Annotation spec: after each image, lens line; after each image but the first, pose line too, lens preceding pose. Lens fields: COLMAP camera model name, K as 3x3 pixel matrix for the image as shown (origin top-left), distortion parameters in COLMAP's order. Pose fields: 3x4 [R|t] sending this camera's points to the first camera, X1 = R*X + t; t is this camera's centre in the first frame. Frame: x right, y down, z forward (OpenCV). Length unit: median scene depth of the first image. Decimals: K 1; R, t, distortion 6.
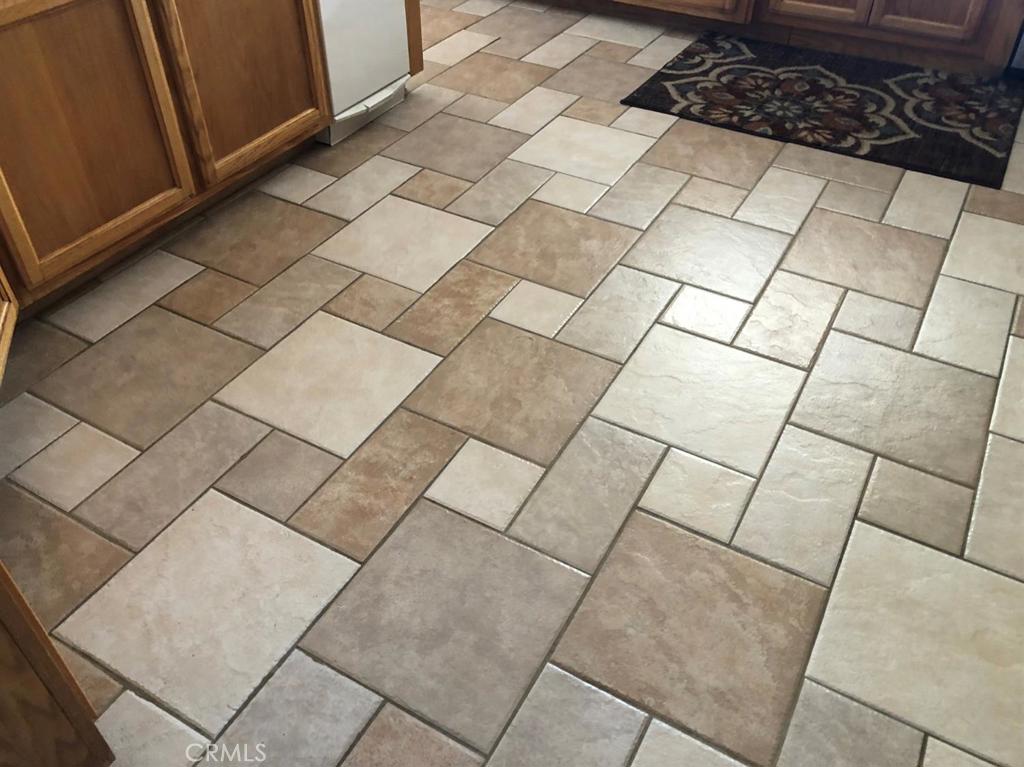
lens RADIAL K [[836.7, 0, 507.7], [0, 836.7, 365.5], [0, 0, 1]] dist [0.043021, -0.003801]
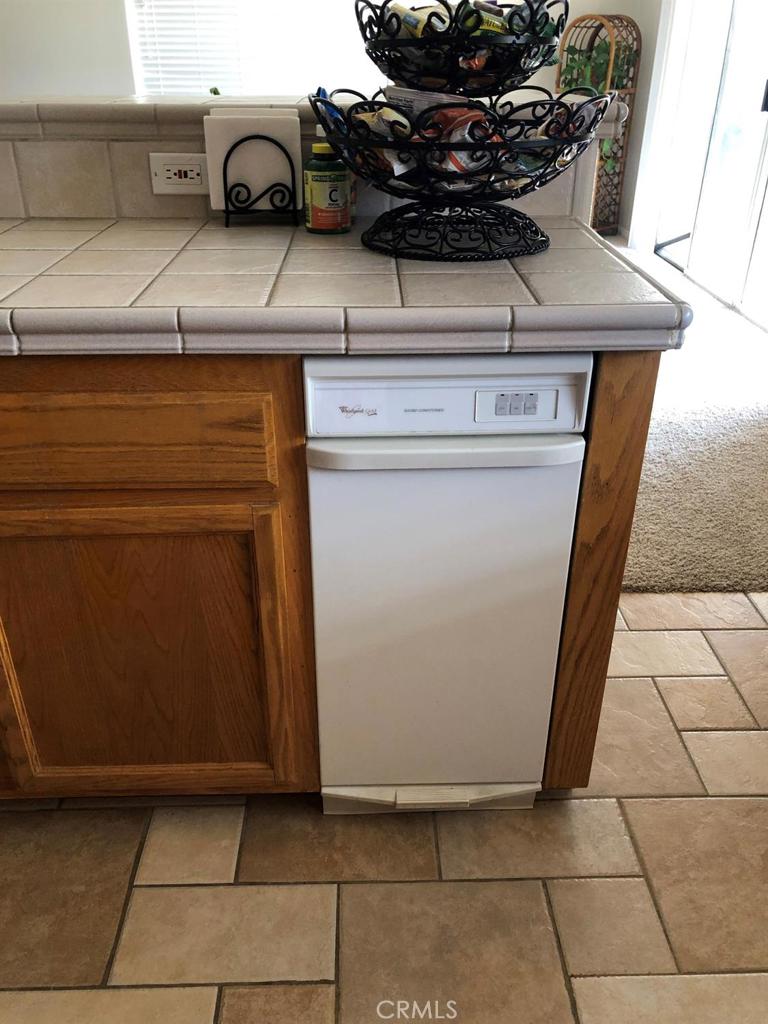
lens RADIAL K [[845.7, 0, 383.7], [0, 845.7, 512.3], [0, 0, 1]] dist [0.055028, -0.106976]
pose [[0.517996, 0.402871, -0.754569, 0.148455], [-0.556461, 0.828673, 0.060436, -0.400618], [0.649639, 0.388583, 0.653431, 0.436056]]
